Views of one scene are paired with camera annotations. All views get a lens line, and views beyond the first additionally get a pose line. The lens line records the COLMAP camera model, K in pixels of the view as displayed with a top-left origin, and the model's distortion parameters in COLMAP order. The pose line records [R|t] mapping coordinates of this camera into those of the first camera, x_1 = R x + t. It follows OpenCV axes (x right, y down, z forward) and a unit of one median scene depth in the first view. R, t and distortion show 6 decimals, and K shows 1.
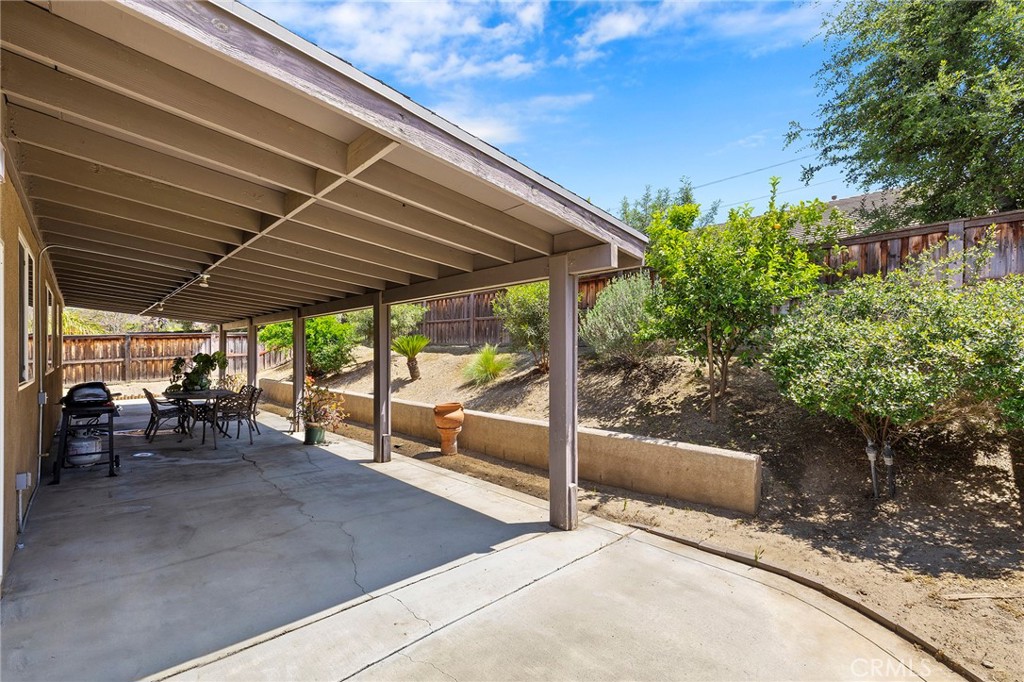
lens RADIAL K [[437.6, 0, 512.8], [0, 437.6, 355.4], [0, 0, 1]] dist [0.008431, -0.003330]
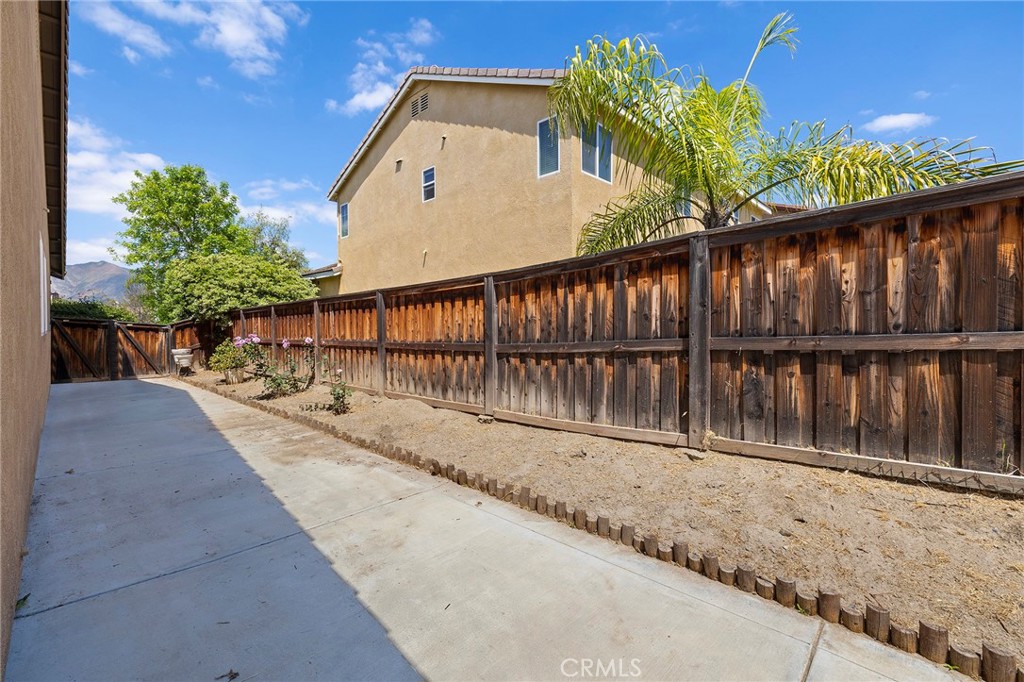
lens RADIAL K [[437.6, 0, 512.2], [0, 437.6, 339.5], [0, 0, 1]] dist [0.008431, -0.003330]
pose [[0.028064, 0.009138, -0.999564, -1.662352], [-0.003650, 0.999952, 0.009039, 0.025790], [0.999599, 0.003395, 0.028096, 1.692146]]
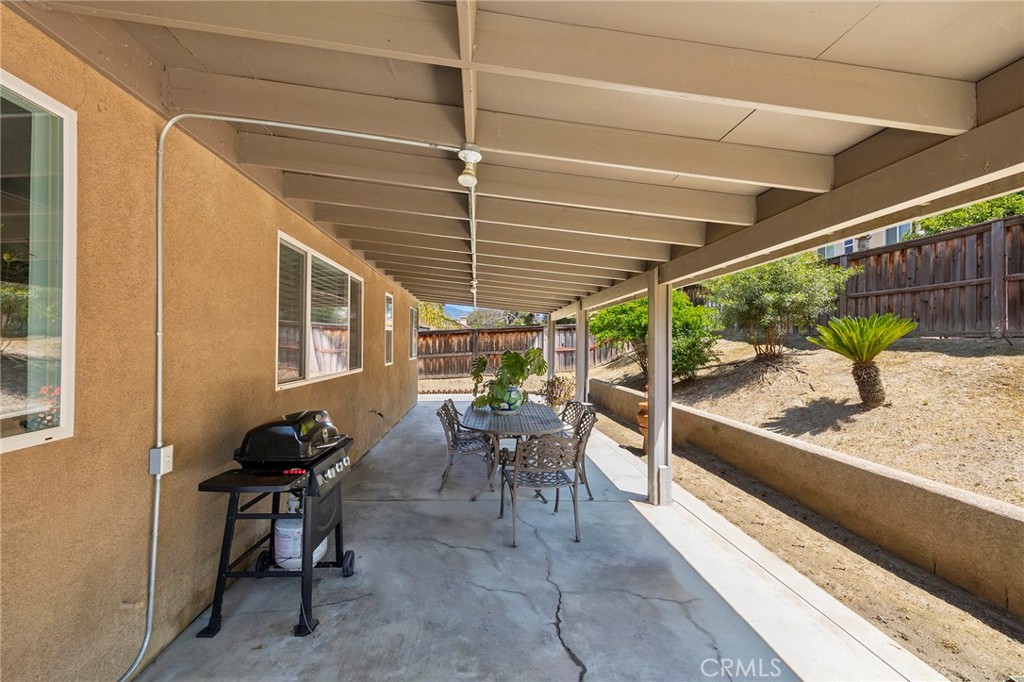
lens RADIAL K [[437.6, 0, 493.2], [0, 437.6, 345.6], [0, 0, 1]] dist [0.008431, -0.003330]
pose [[0.738815, 0.003961, -0.673896, -0.358506], [-0.007711, 0.999967, -0.002575, -0.013225], [0.673864, 0.007099, 0.738822, 0.612369]]
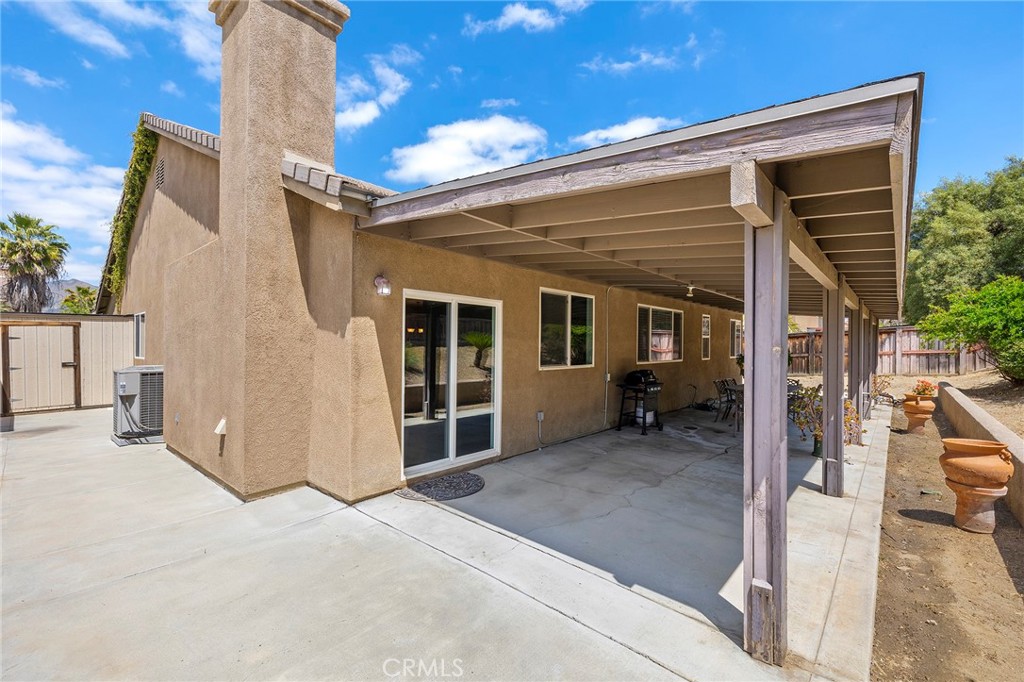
lens RADIAL K [[437.6, 0, 510.5], [0, 437.6, 342.9], [0, 0, 1]] dist [0.008431, -0.003330]
pose [[0.069795, -0.008172, -0.997528, 0.394296], [-0.007514, 0.999934, -0.008718, -0.010890], [0.997533, 0.008104, 0.069729, 0.348720]]
